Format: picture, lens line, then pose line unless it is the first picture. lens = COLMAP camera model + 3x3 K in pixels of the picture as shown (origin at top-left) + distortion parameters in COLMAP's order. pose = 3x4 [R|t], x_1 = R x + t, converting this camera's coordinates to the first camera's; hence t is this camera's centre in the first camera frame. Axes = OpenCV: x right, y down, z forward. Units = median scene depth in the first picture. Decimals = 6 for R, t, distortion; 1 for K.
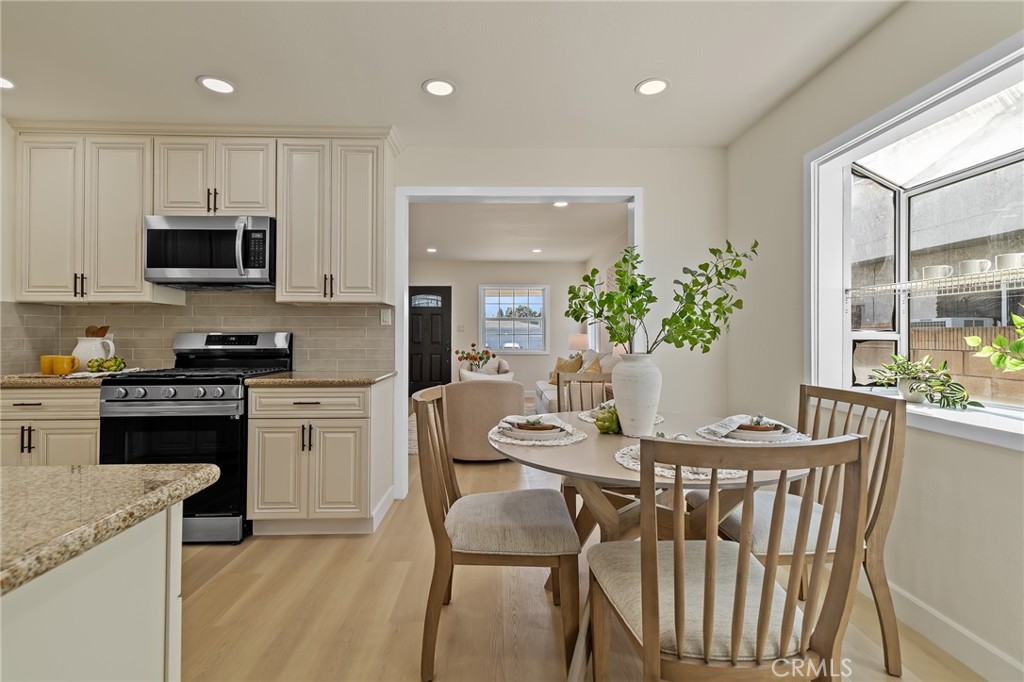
lens RADIAL K [[461.8, 0, 509.6], [0, 461.8, 334.1], [0, 0, 1]] dist [0.002303, 0.000242]
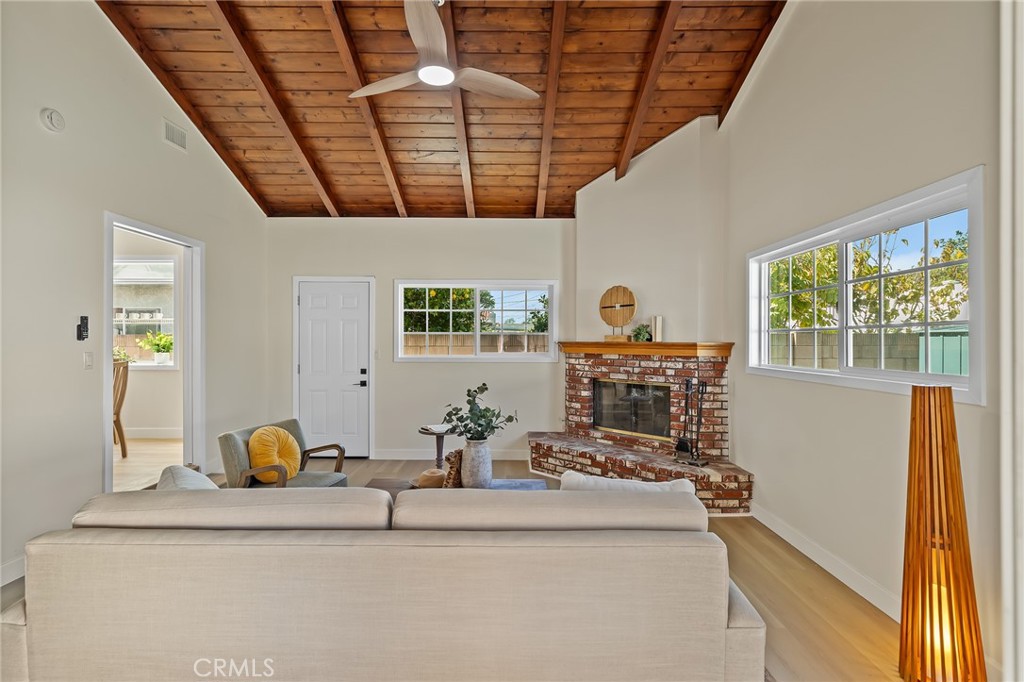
lens RADIAL K [[459.6, 0, 512.0], [0, 459.6, 341.0], [0, 0, 1]] dist [0.001586, -0.000030]
pose [[0.028869, 0.000267, 0.999583, -2.007066], [-0.003678, 0.999993, -0.000161, 0.008458], [-0.999576, -0.003672, 0.028870, -1.616826]]
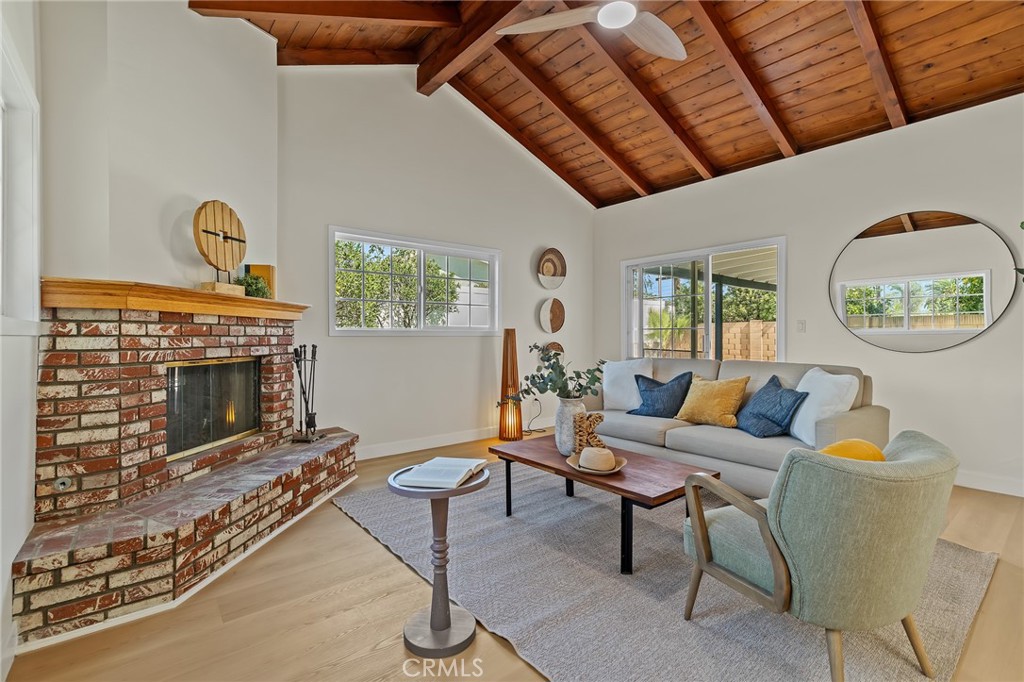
lens RADIAL K [[461.8, 0, 509.6], [0, 461.8, 334.1], [0, 0, 1]] dist [0.002303, 0.000242]
pose [[-0.791618, -0.002145, -0.611013, 0.730689], [0.001328, 0.999985, -0.005231, 0.148974], [0.611015, -0.004952, -0.791604, -0.328595]]
